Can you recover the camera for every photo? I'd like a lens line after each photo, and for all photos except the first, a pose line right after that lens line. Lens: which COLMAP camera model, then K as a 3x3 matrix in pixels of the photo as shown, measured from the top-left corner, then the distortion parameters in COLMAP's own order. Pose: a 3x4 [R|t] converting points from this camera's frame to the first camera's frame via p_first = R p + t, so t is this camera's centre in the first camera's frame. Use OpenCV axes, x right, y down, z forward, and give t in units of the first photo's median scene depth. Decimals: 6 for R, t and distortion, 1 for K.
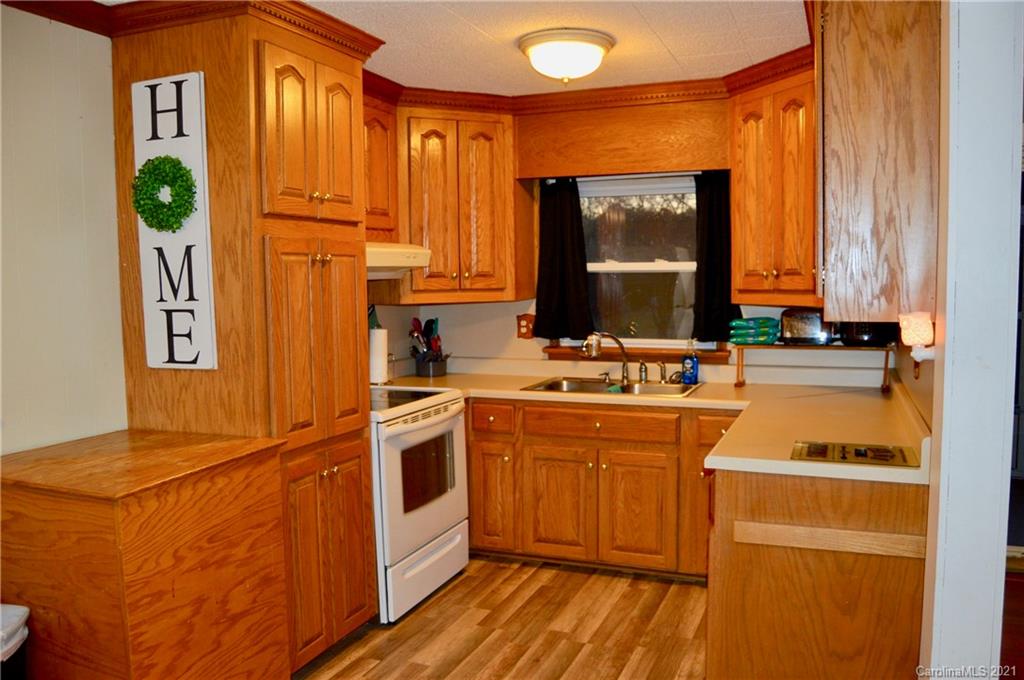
lens RADIAL K [[810.1, 0, 518.5], [0, 810.1, 344.2], [0, 0, 1]] dist [-0.092390, 0.035652]
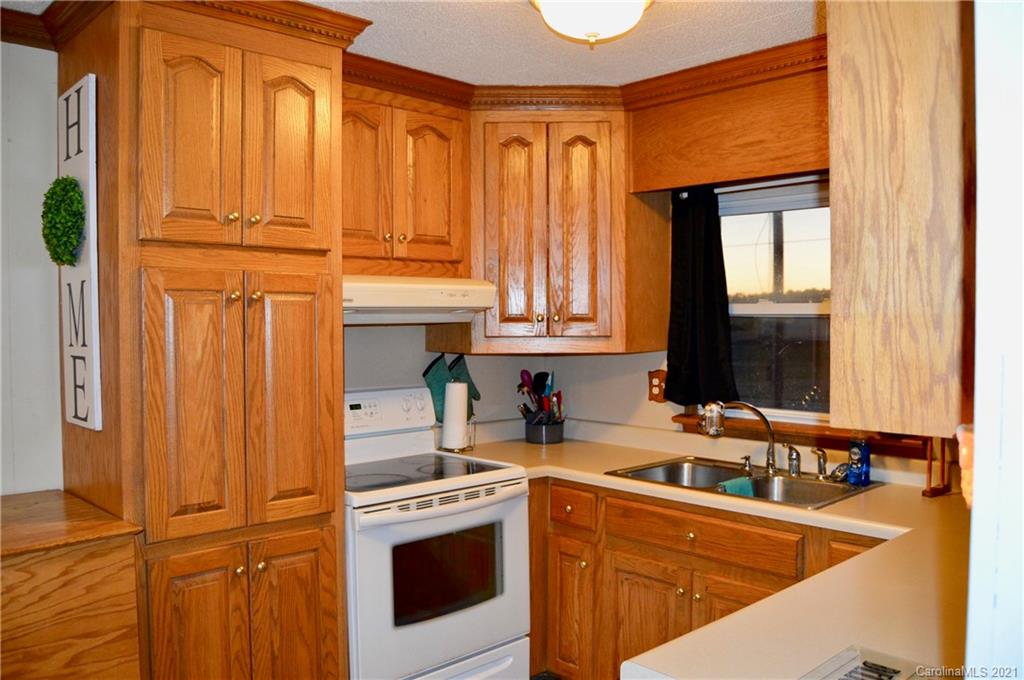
lens RADIAL K [[810.1, 0, 513.7], [0, 810.1, 342.7], [0, 0, 1]] dist [-0.092390, 0.035652]
pose [[0.909669, 0.021958, -0.414753, 0.245346], [-0.043277, 0.998177, -0.042073, -0.030303], [0.413073, 0.056222, 0.908961, 0.303767]]
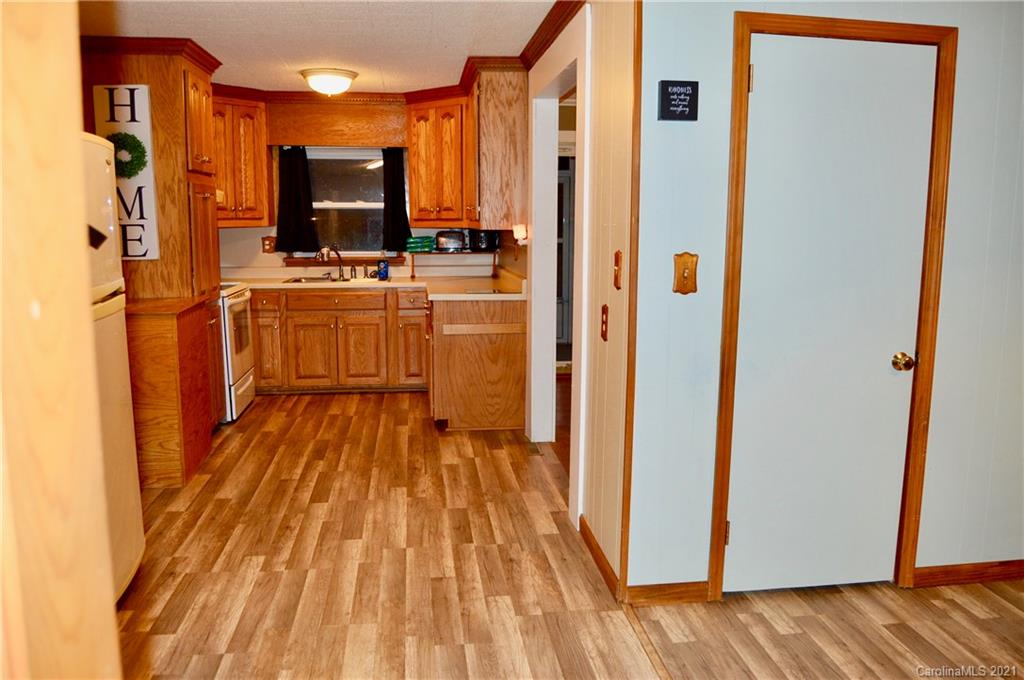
lens RADIAL K [[810.1, 0, 514.6], [0, 810.1, 343.0], [0, 0, 1]] dist [-0.092390, 0.035652]
pose [[0.874806, -0.058216, 0.480963, -0.384317], [0.025540, 0.996915, 0.074214, 0.073276], [-0.483799, -0.052639, 0.873594, -0.621638]]
